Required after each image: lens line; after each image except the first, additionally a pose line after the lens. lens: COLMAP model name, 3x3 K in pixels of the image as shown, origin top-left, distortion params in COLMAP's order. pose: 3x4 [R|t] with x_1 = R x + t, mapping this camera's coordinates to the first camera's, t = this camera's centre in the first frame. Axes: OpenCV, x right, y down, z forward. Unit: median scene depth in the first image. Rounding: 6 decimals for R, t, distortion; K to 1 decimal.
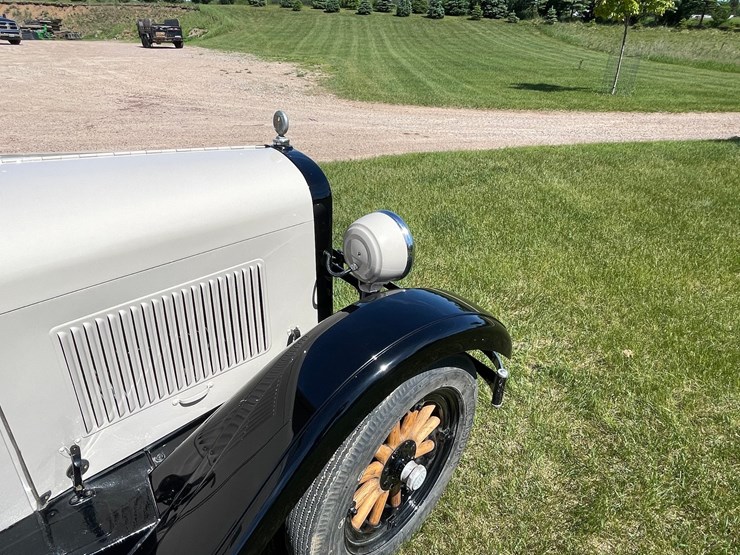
lens RADIAL K [[487.4, 0, 363.5], [0, 487.4, 280.8], [0, 0, 1]] dist [-0.005374, 0.001109]
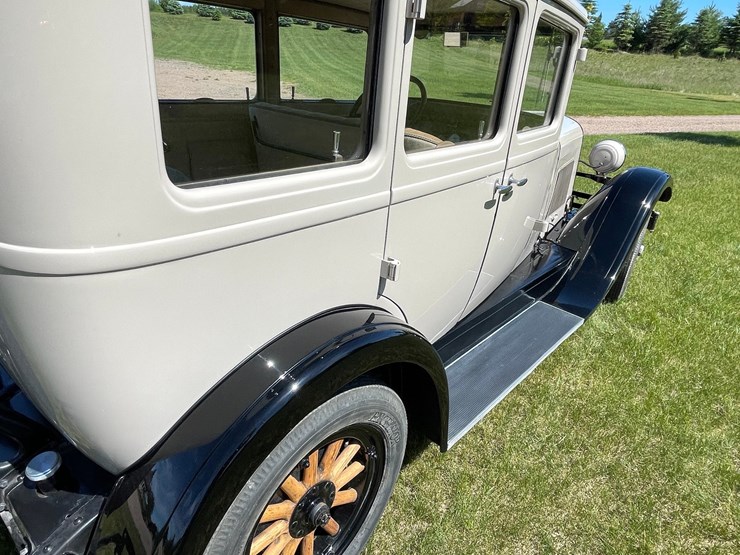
lens RADIAL K [[484.5, 0, 362.2], [0, 484.5, 275.4], [0, 0, 1]] dist [-0.004446, 0.000289]
pose [[0.983144, -0.053430, 0.174852, -0.062439], [0.057893, 0.998112, -0.020520, 0.019106], [-0.173426, 0.030296, 0.984381, -0.040385]]
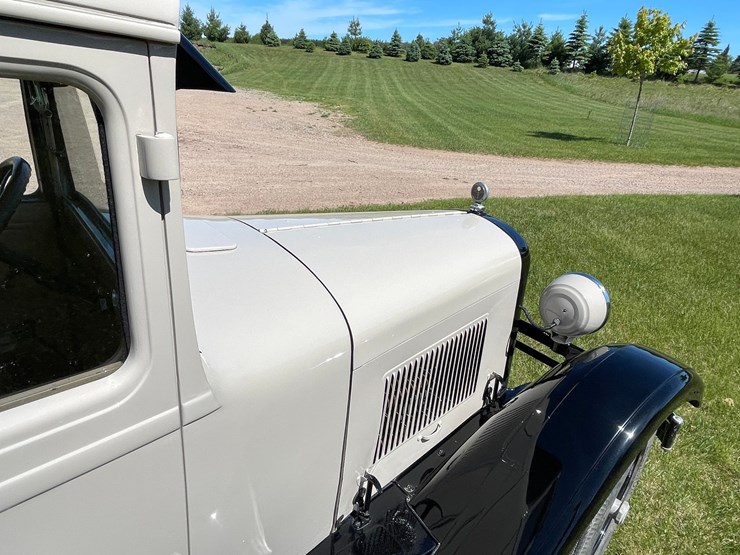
lens RADIAL K [[486.1, 0, 365.7], [0, 486.1, 282.2], [0, 0, 1]] dist [-0.003418, -0.001186]
pose [[0.999375, 0.033217, 0.012083, -0.019945], [-0.032355, 0.997315, -0.065689, -0.001289], [-0.014232, 0.065257, 0.997767, -0.005575]]
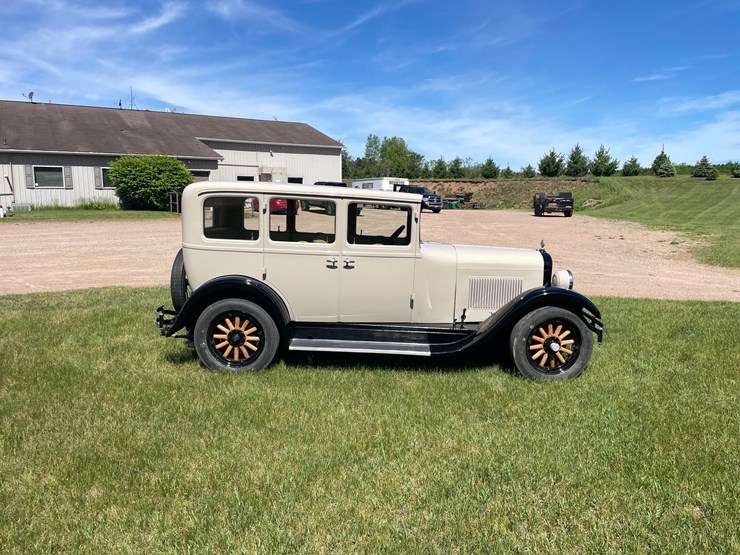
lens RADIAL K [[559.8, 0, 377.5], [0, 559.8, 276.9], [0, 0, 1]] dist [0.102498, -0.138381]
pose [[0.786464, 0.077528, -0.612751, 0.054054], [-0.277083, 0.930942, -0.237850, 0.045027], [0.551995, 0.356843, 0.753634, -0.097225]]
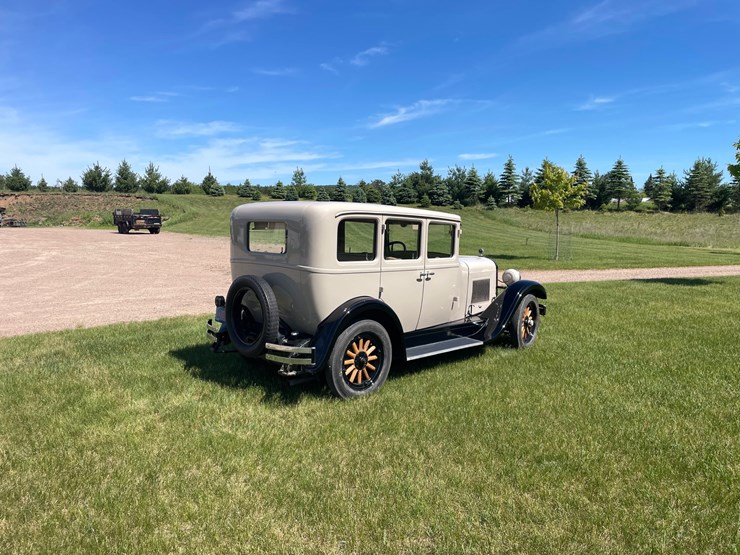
lens RADIAL K [[559.8, 0, 377.5], [0, 559.8, 276.9], [0, 0, 1]] dist [0.102498, -0.138381]
pose [[0.989876, -0.025094, 0.139699, -0.075665], [0.073193, 0.933535, -0.350936, 0.065401], [-0.121607, 0.357608, 0.925920, -0.141513]]
